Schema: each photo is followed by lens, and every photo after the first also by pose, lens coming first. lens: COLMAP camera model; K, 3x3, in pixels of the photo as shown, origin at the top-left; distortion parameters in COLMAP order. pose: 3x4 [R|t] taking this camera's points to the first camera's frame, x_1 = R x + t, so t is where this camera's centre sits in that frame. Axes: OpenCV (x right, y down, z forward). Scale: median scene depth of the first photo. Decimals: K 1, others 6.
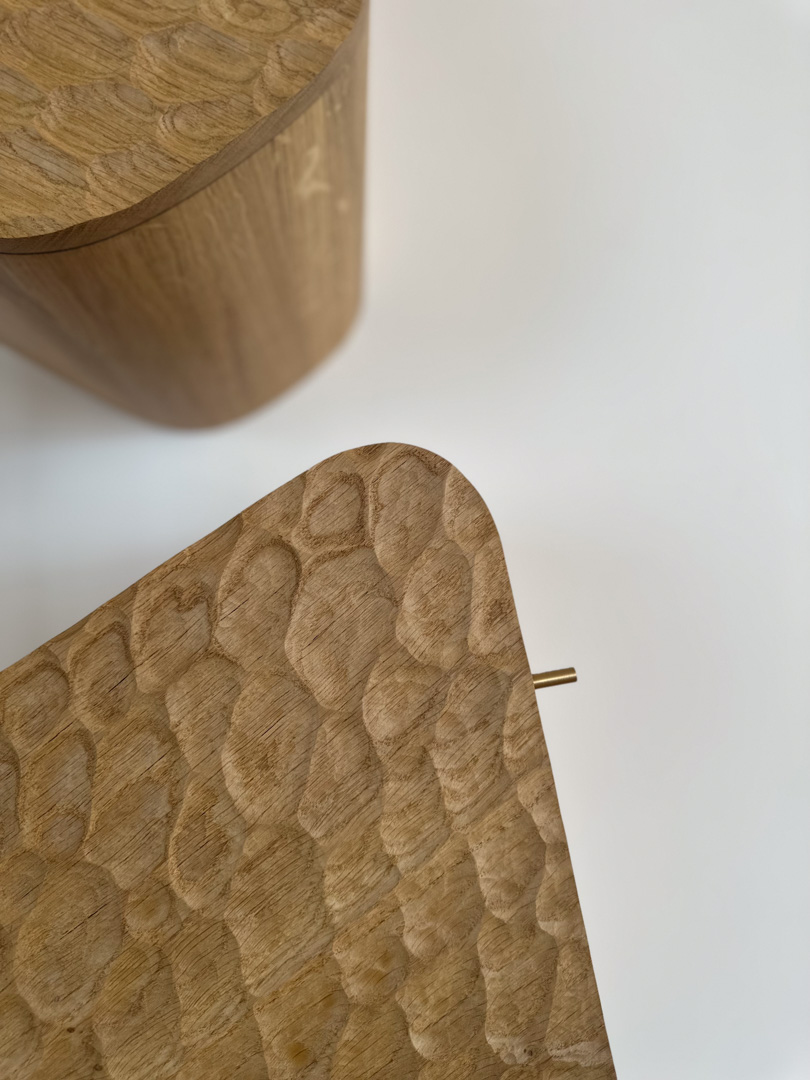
lens RADIAL K [[758.6, 0, 402.8], [0, 758.6, 540.6], [0, 0, 1]] dist [-0.002956, -0.000020]
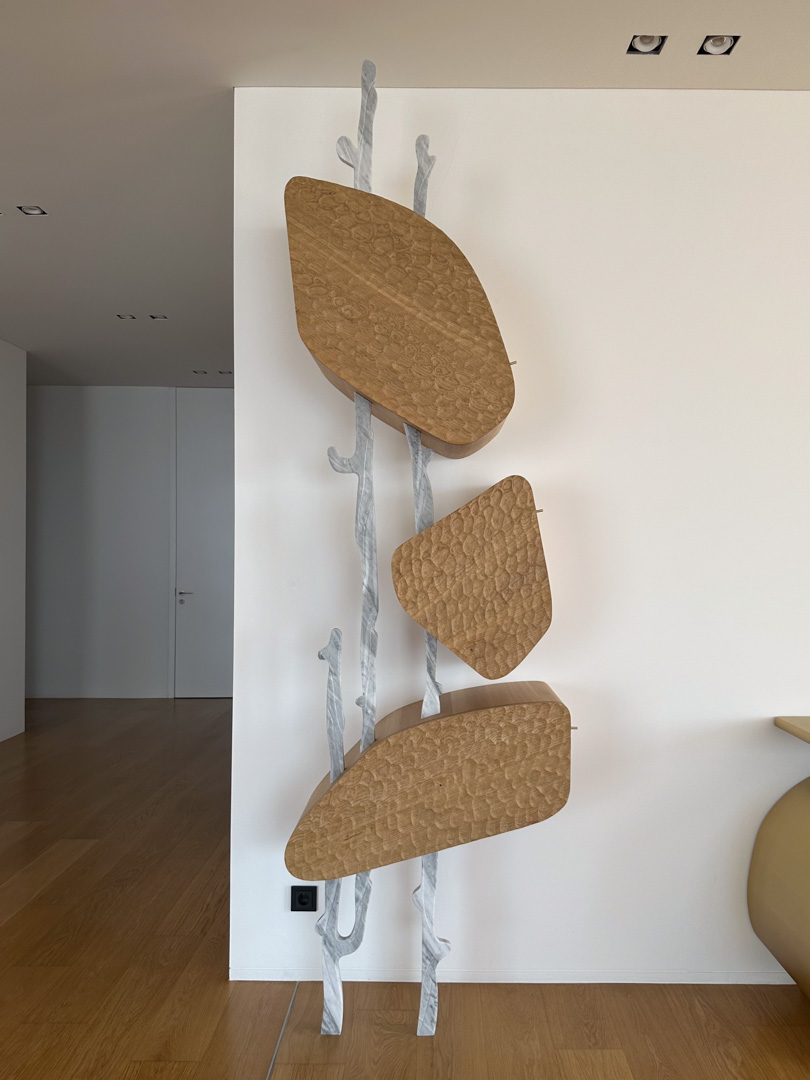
lens RADIAL K [[758.6, 0, 407.6], [0, 758.6, 540.0], [0, 0, 1]] dist [-0.002956, -0.000020]
pose [[0.997544, 0.019980, -0.067129, -0.528032], [-0.015312, 0.997475, 0.069352, -0.008295], [0.068345, -0.068154, 0.995331, -5.990971]]
